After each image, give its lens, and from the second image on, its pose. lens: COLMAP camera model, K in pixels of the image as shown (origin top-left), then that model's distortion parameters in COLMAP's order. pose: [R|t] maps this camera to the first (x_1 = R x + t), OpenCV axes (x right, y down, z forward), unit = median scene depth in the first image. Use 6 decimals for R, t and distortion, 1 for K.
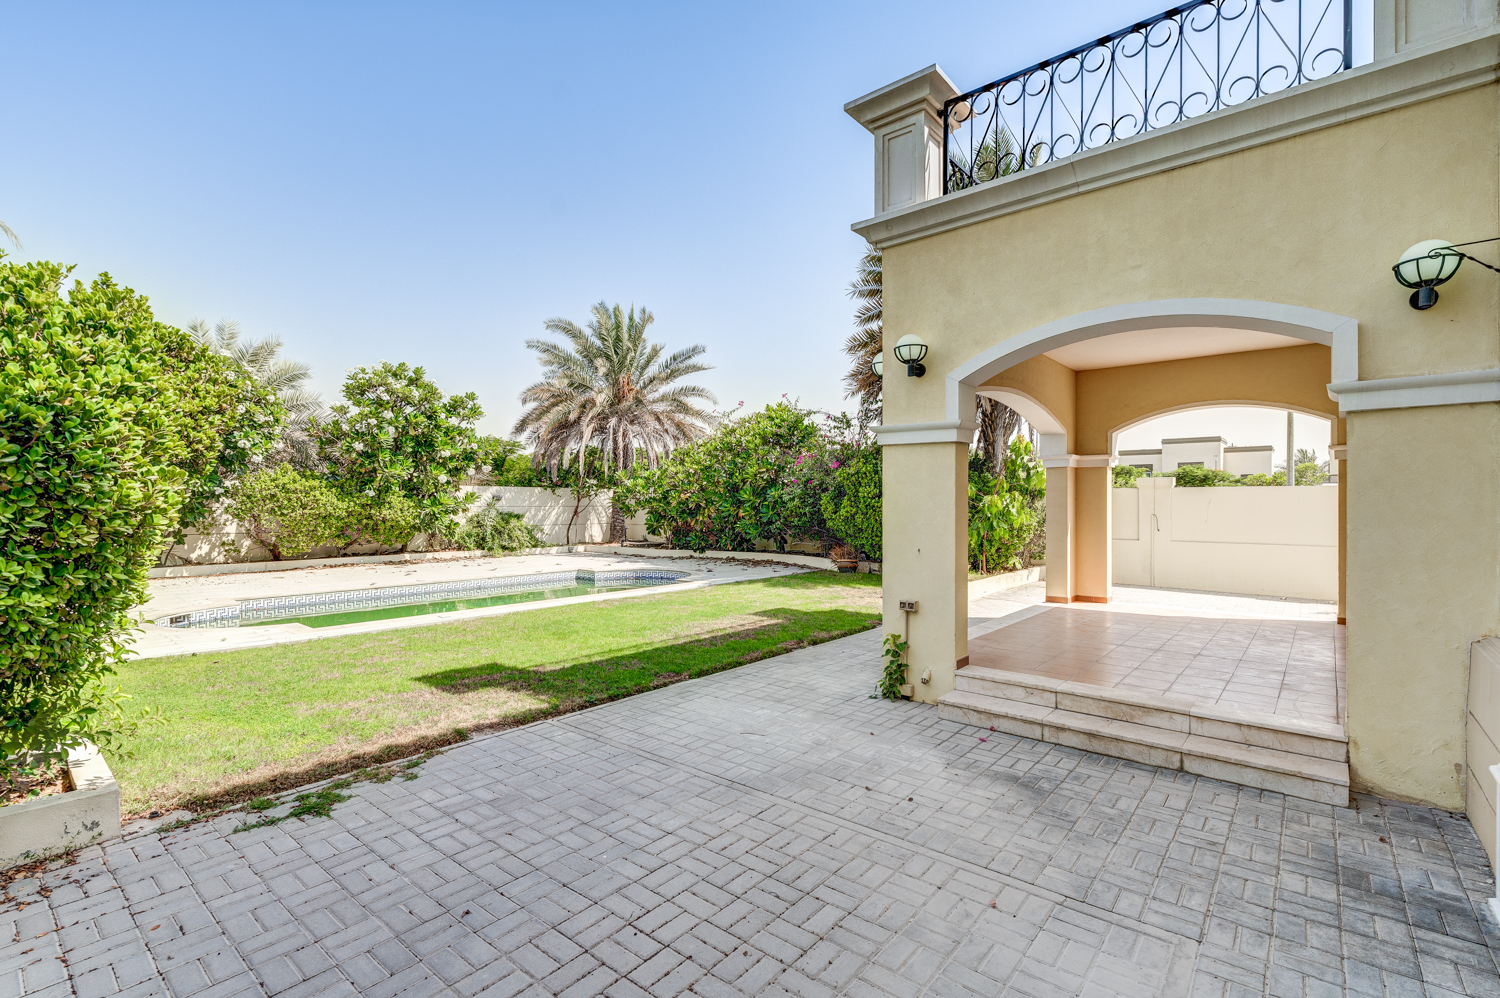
lens RADIAL K [[686.0, 0, 753.7], [0, 686.0, 504.7], [0, 0, 1]] dist [-0.000289, 0.000000]
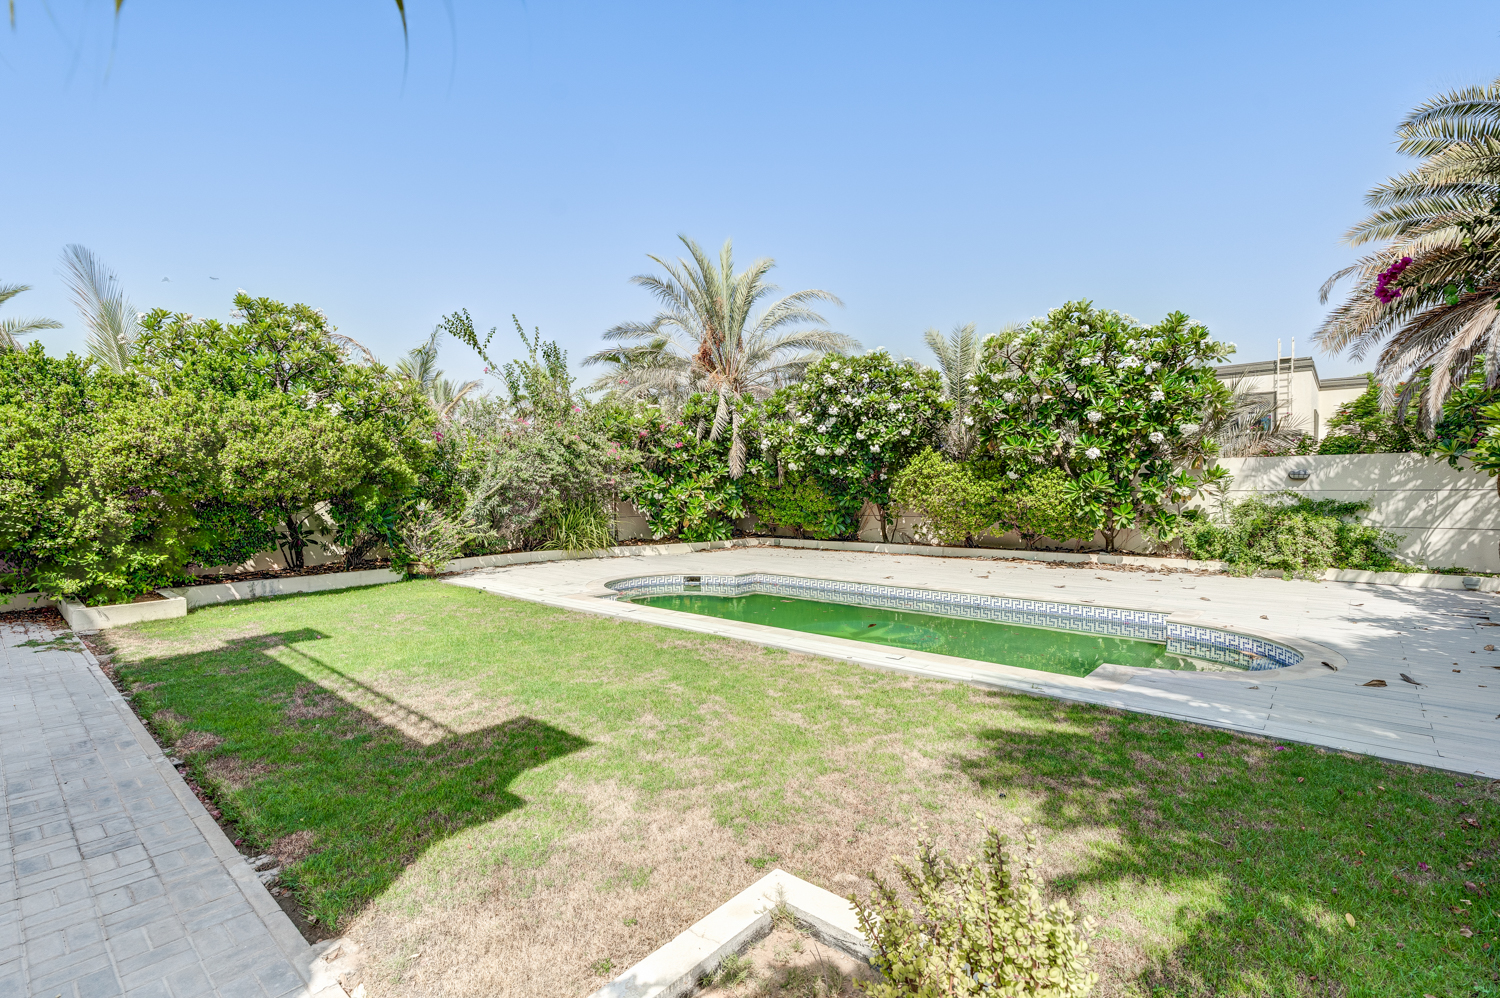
lens RADIAL K [[686.0, 0, 749.4], [0, 686.0, 495.4], [0, 0, 1]] dist [-0.000289, 0.000000]
pose [[-0.032744, 0.004186, -0.999455, 0.274975], [0.004920, 0.999980, 0.004027, 0.002329], [0.999452, -0.004785, -0.032764, 0.712213]]
